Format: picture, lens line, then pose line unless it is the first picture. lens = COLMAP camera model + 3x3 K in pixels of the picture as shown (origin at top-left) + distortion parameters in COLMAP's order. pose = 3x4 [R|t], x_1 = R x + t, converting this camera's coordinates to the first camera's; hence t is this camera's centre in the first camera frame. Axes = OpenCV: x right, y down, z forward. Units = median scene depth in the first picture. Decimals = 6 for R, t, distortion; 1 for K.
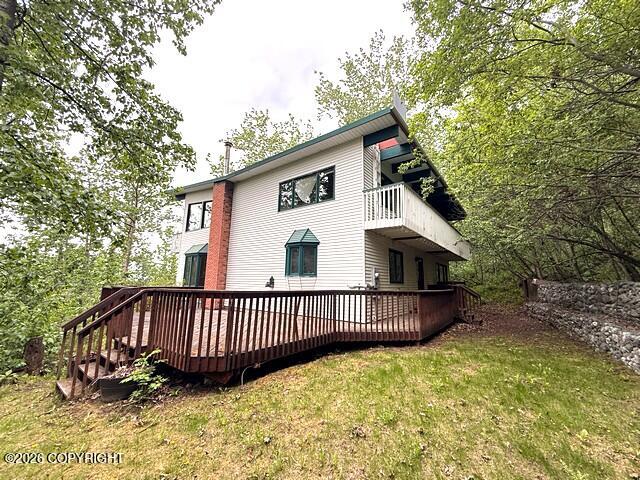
lens RADIAL K [[256.0, 0, 317.6], [0, 256.0, 239.2], [0, 0, 1]] dist [-0.003475, -0.000617]
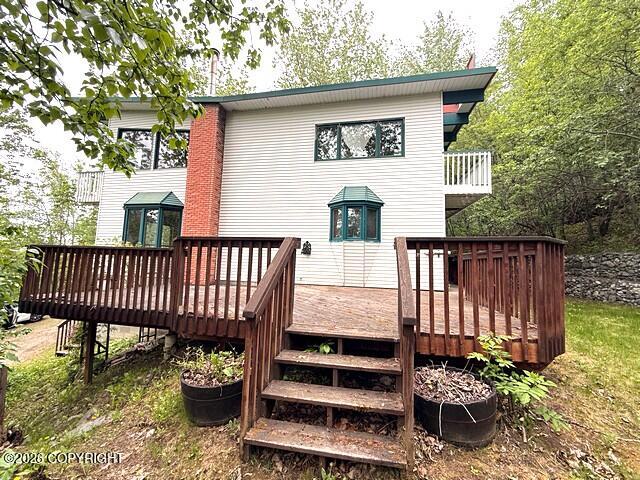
lens RADIAL K [[256.0, 0, 320.5], [0, 256.0, 240.2], [0, 0, 1]] dist [-0.003475, -0.000617]
pose [[0.893849, 0.040766, 0.446511, -0.513829], [-0.085098, 0.993182, 0.079678, 0.076991], [-0.440218, -0.109217, 0.891224, 0.271633]]
